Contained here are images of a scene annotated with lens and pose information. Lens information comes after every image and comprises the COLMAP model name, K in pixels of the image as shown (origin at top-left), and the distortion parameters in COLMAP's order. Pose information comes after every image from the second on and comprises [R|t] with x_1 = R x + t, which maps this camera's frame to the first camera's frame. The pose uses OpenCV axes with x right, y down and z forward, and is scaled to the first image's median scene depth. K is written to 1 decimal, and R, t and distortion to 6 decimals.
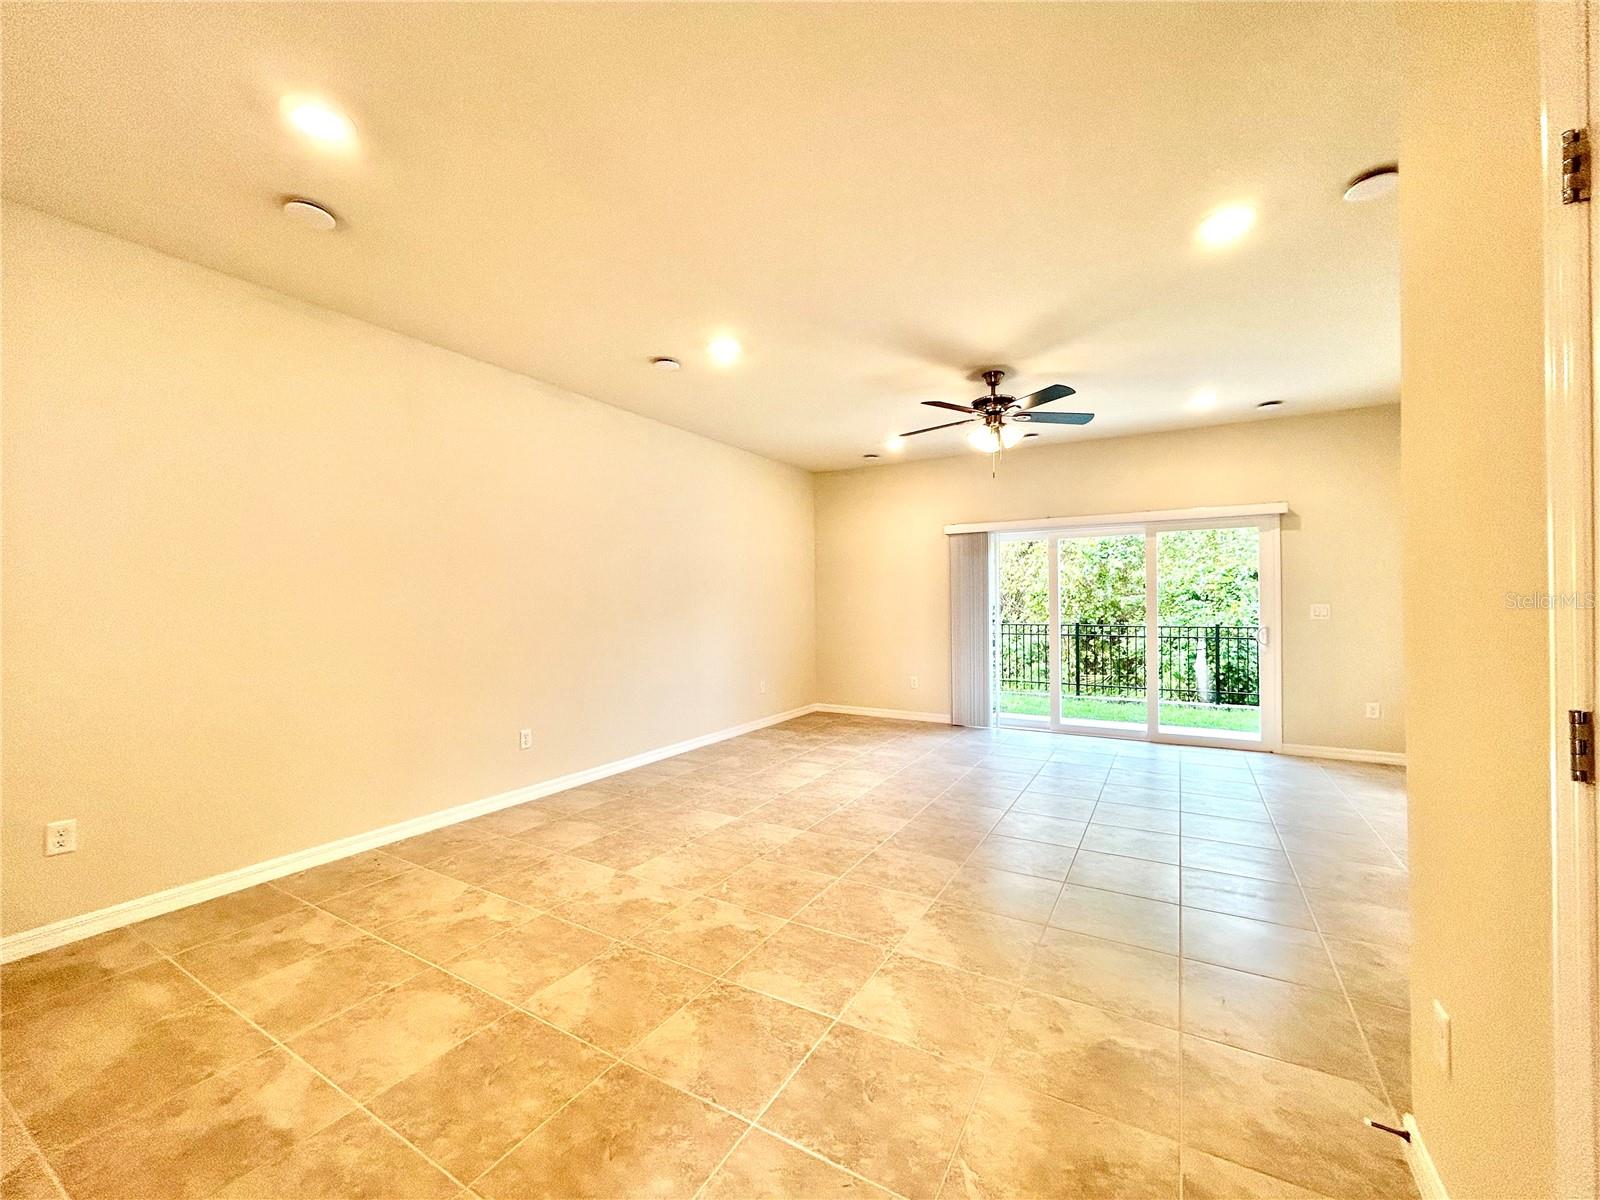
lens RADIAL K [[644.2, 0, 800.6], [0, 644.2, 603.1], [0, 0, 1]] dist [-0.000545, -0.000077]
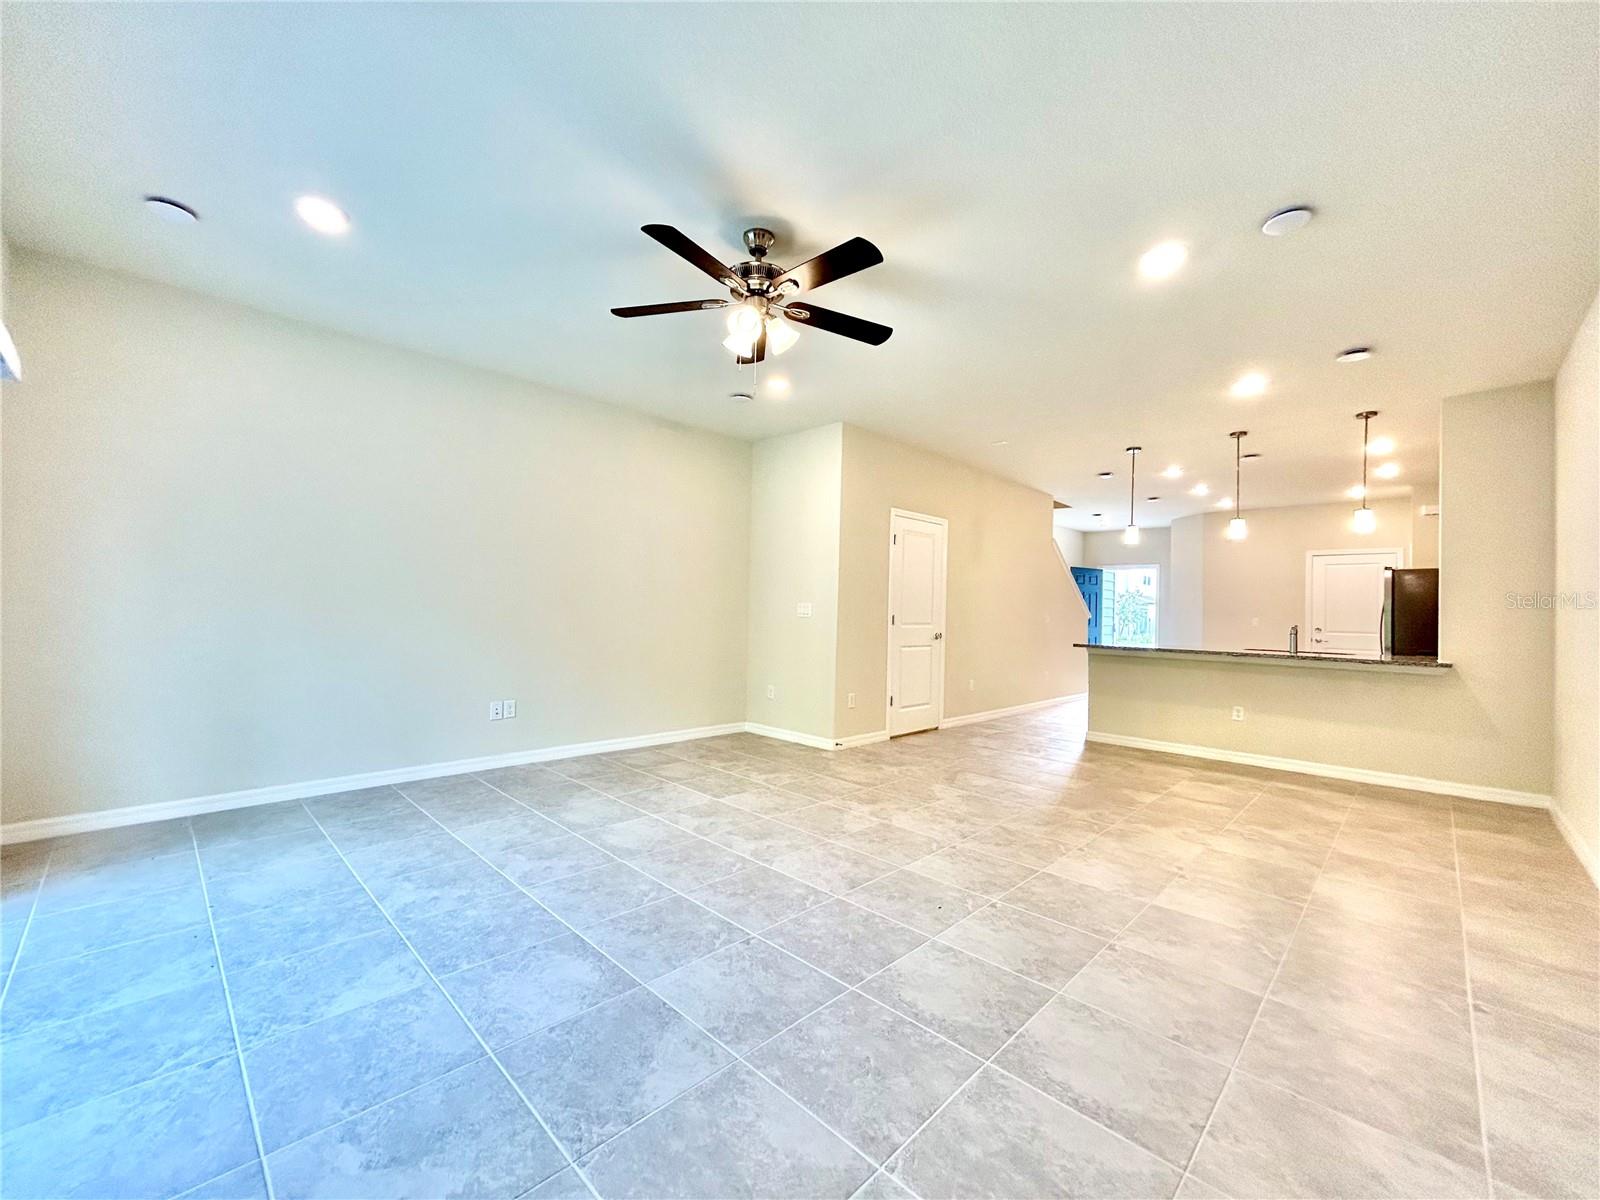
lens RADIAL K [[644.2, 0, 801.4], [0, 644.2, 602.8], [0, 0, 1]] dist [-0.000545, -0.000077]
pose [[-0.971142, -0.012472, 0.238176, 0.119274], [-0.015710, 0.999808, -0.011704, 0.027915], [-0.237985, -0.015108, -0.971151, 1.984850]]
